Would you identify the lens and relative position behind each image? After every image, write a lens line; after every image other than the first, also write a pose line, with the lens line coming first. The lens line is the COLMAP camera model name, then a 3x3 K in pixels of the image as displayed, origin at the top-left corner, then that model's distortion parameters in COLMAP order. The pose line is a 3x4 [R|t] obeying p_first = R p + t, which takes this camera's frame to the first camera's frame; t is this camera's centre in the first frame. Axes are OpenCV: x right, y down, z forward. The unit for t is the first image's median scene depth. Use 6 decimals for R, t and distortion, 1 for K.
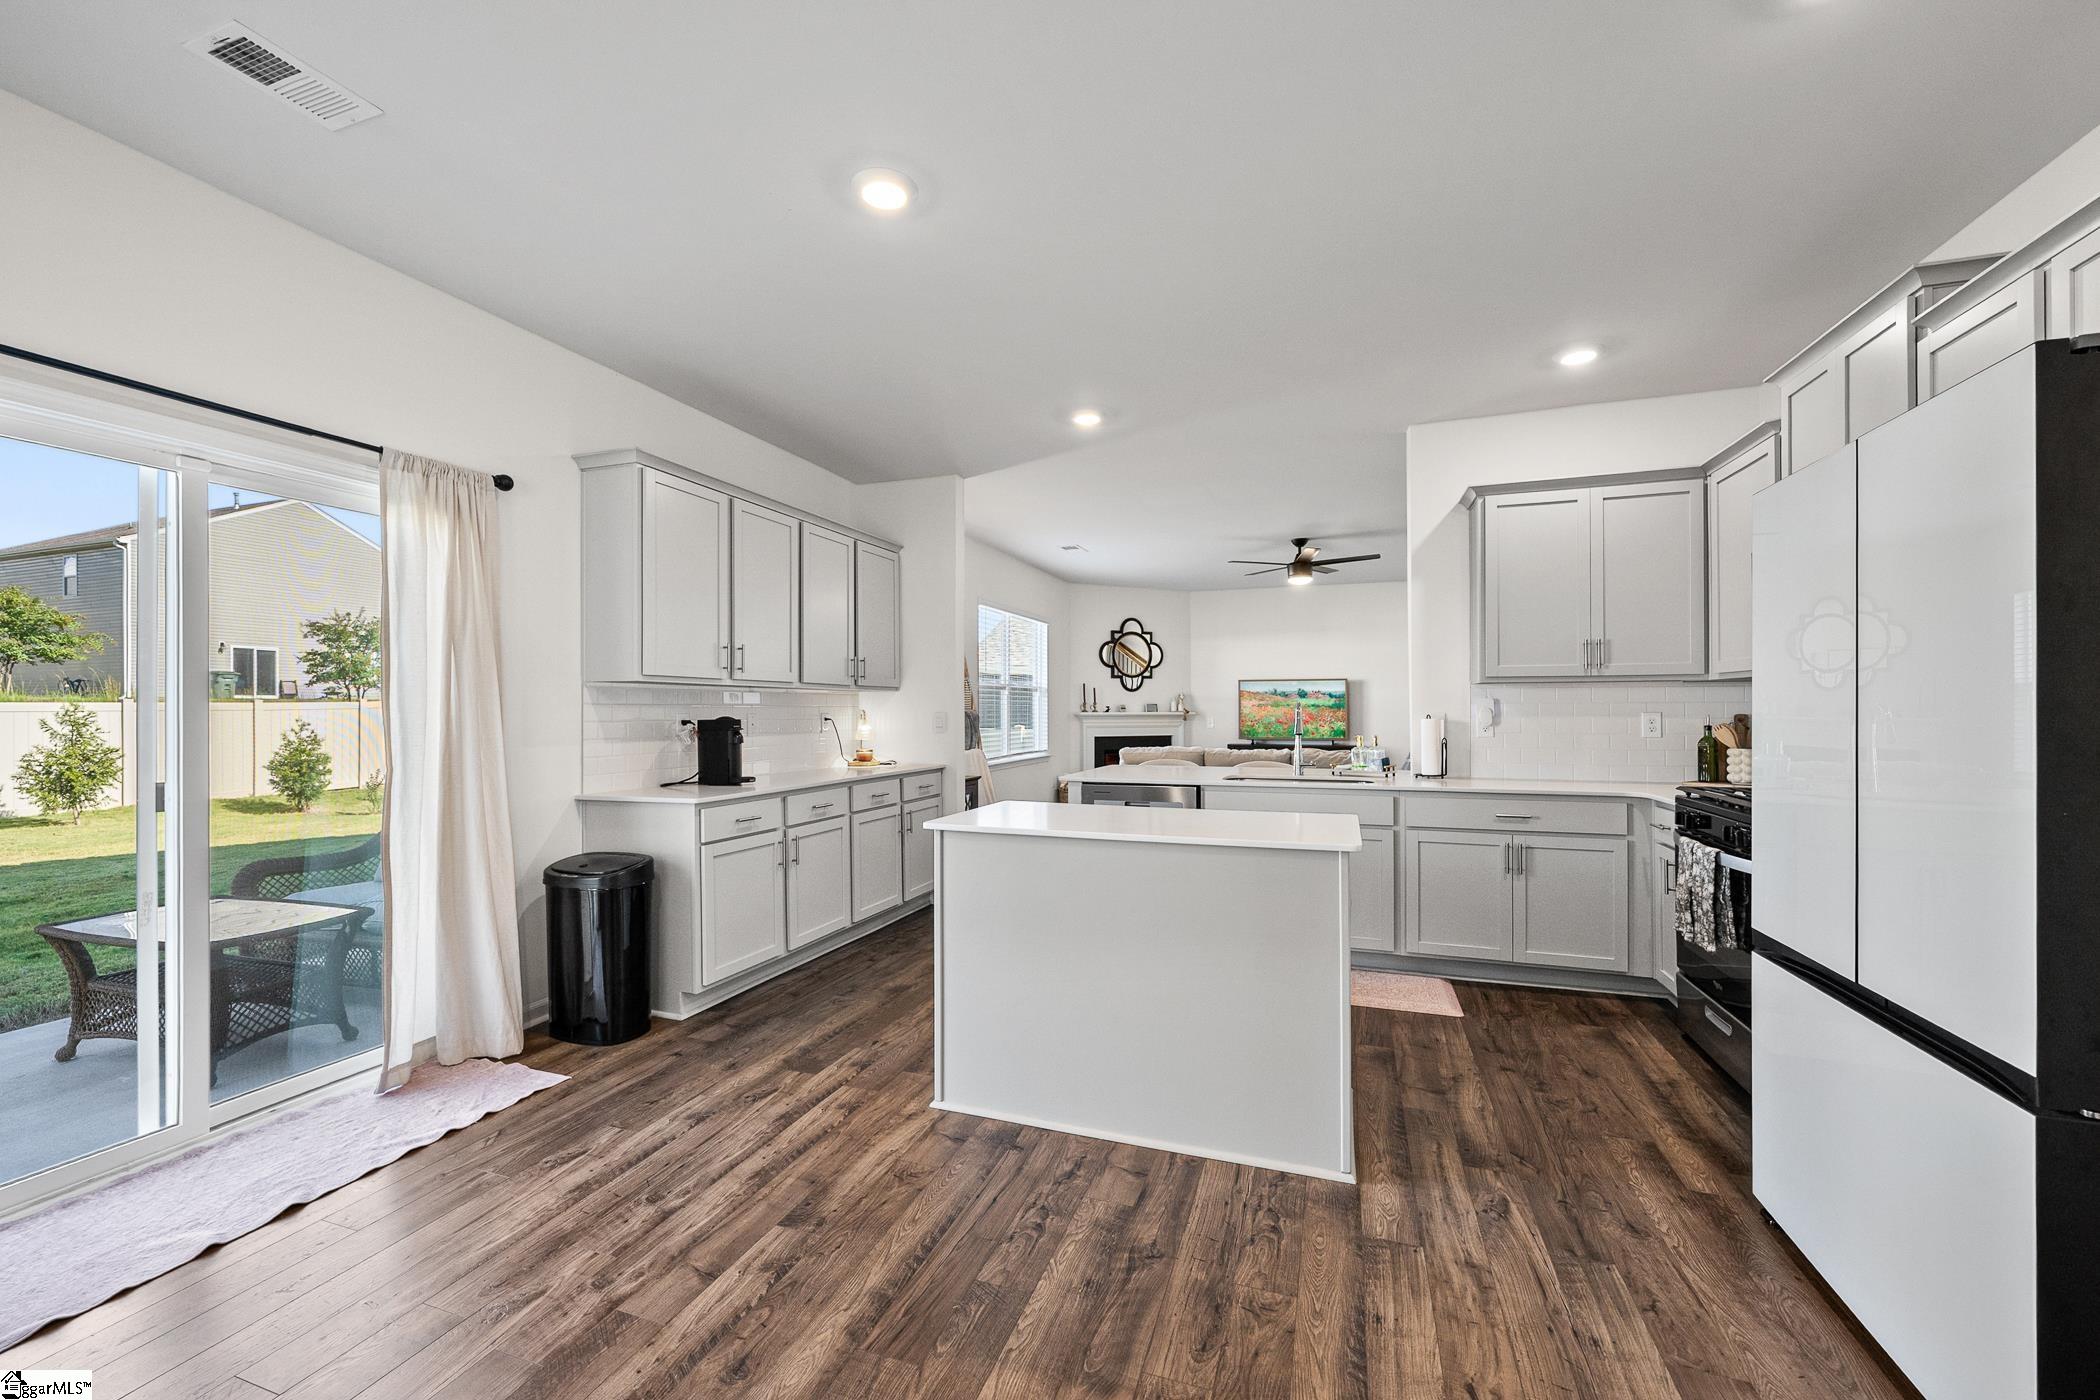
lens RADIAL K [[832.3, 0, 1041.2], [0, 832.3, 710.2], [0, 0, 1]] dist [-0.000391, 0.000229]
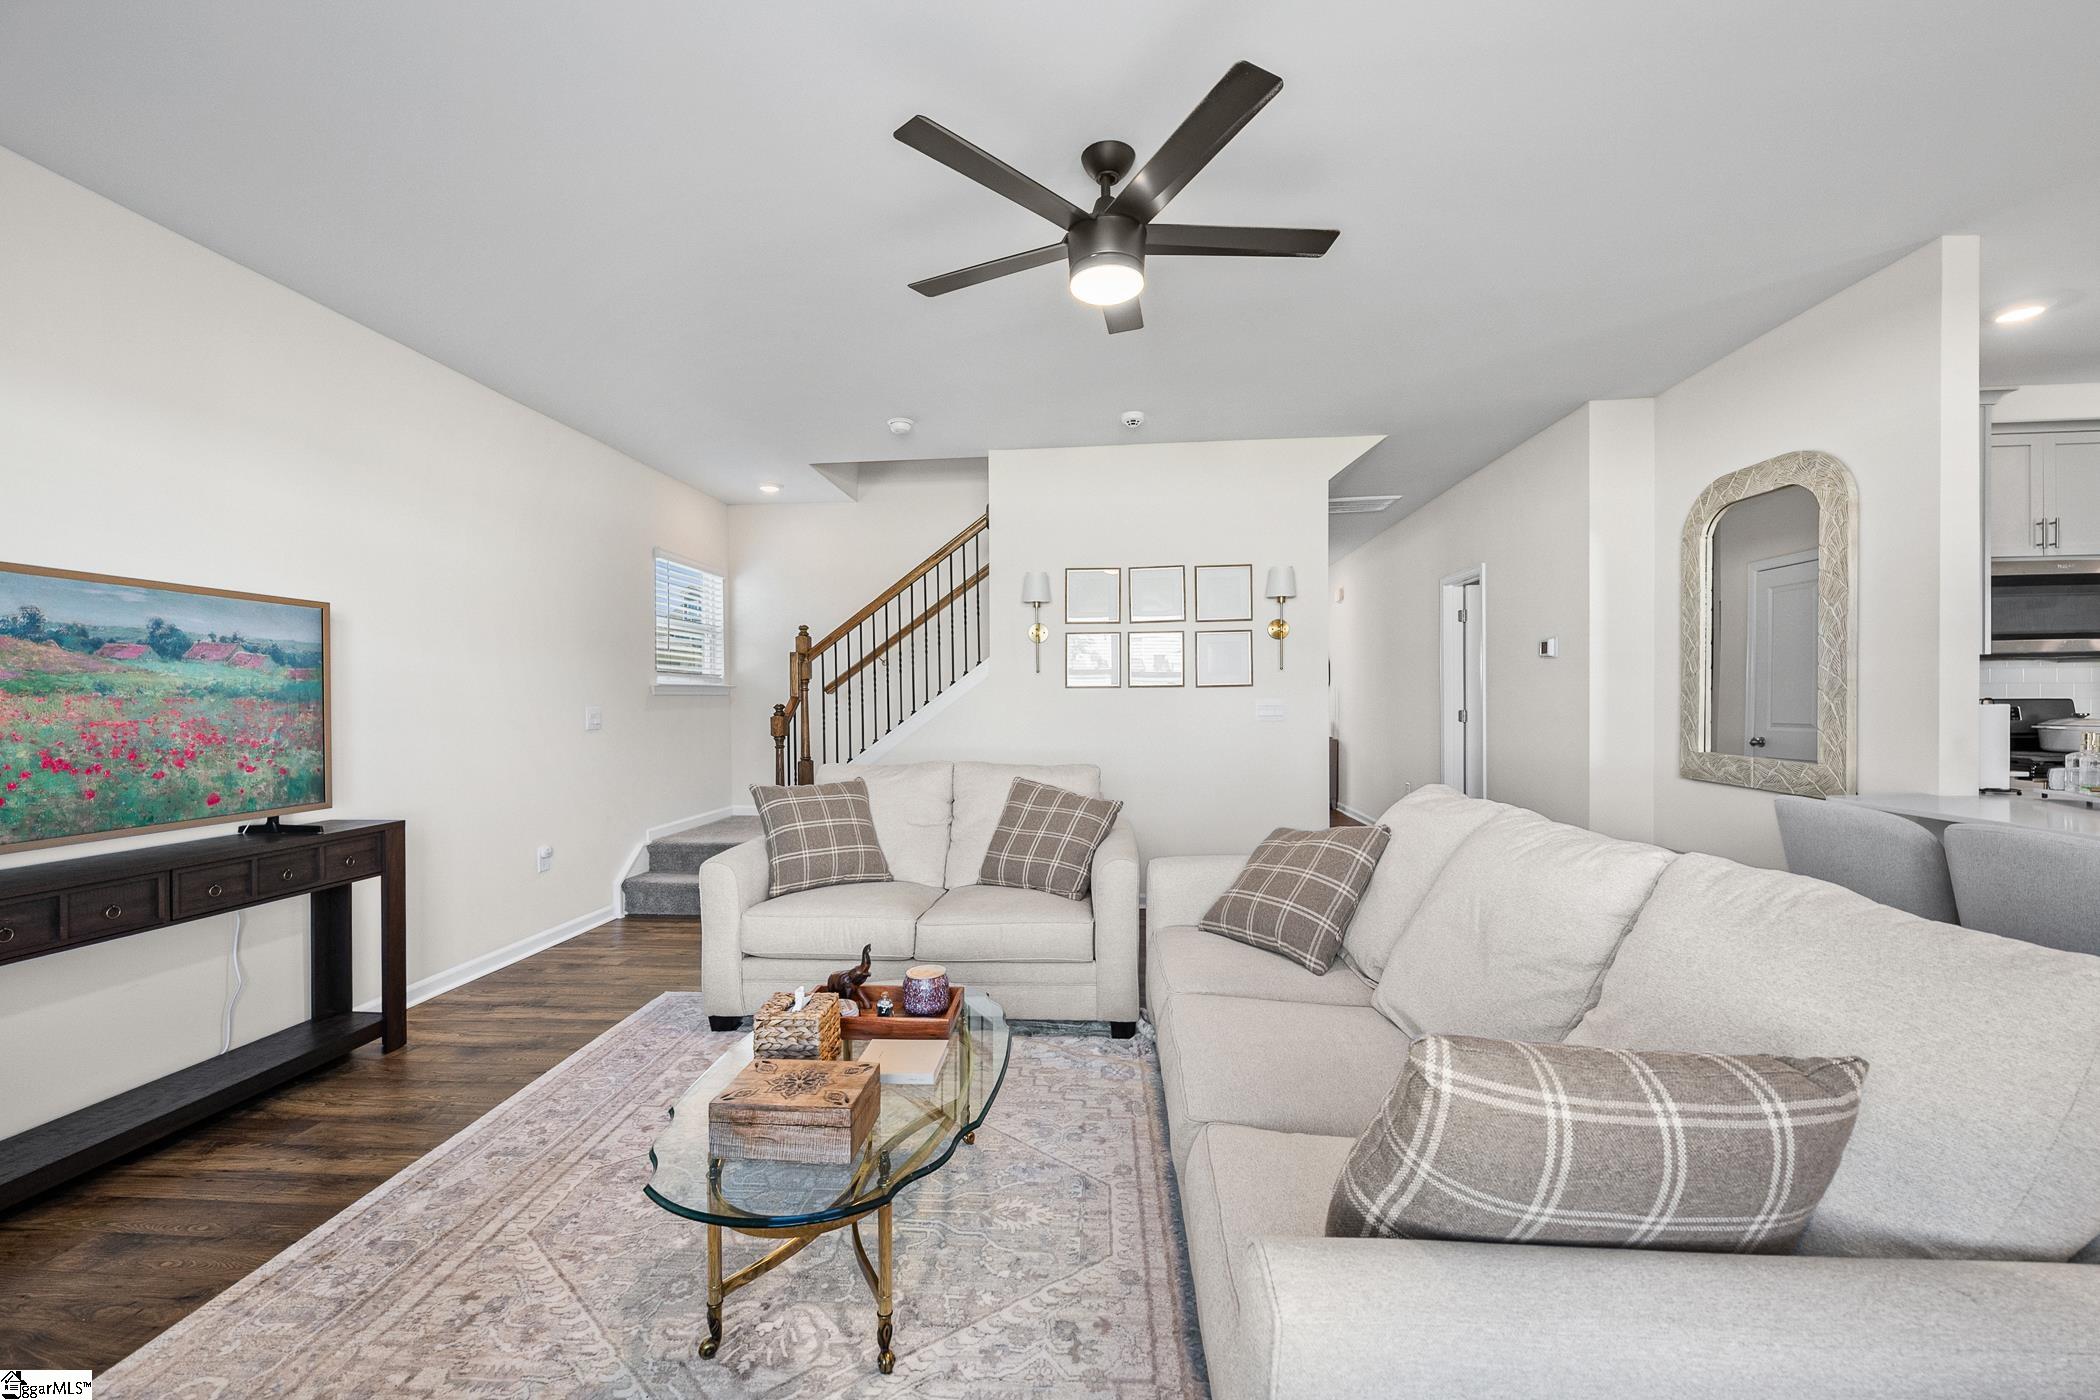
lens RADIAL K [[832.3, 0, 1041.2], [0, 832.3, 710.2], [0, 0, 1]] dist [-0.000391, 0.000229]
pose [[-0.249012, -0.005551, 0.968485, 0.033642], [0.008559, 0.999932, 0.007932, 0.001874], [-0.968463, 0.010264, -0.248947, 2.684691]]
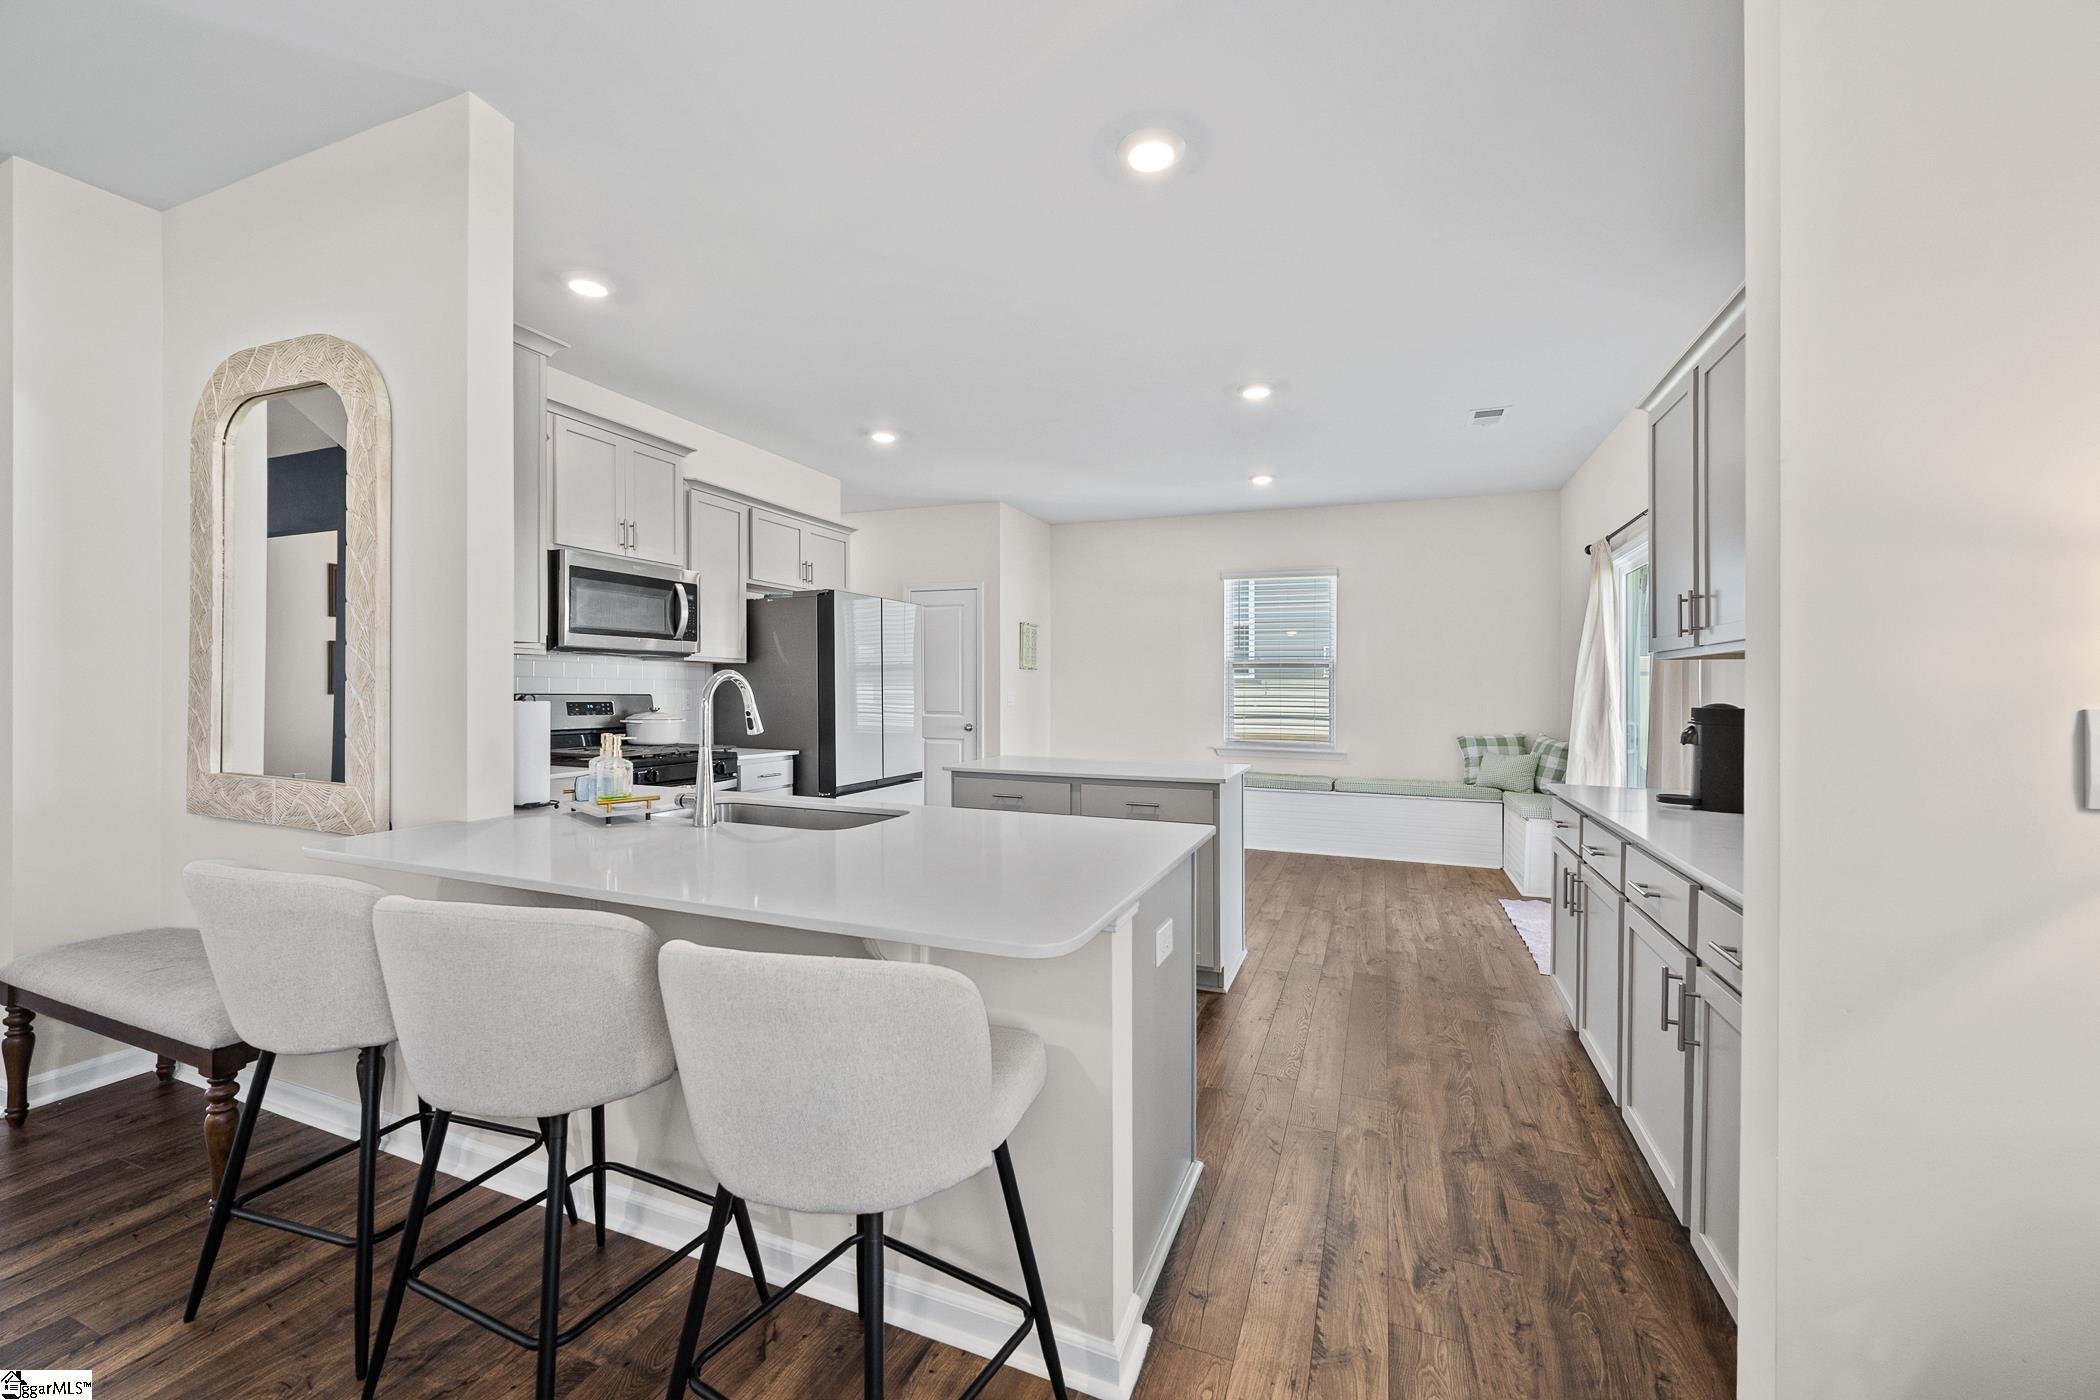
lens RADIAL K [[807.3, 0, 1023.1], [0, 807.3, 716.3], [0, 0, 1]] dist [-0.009830, 0.000078]
pose [[-0.997521, -0.005985, 0.070120, 0.151975], [-0.003842, 0.999523, 0.030651, 0.001323], [-0.070270, 0.030305, -0.997068, 2.175862]]
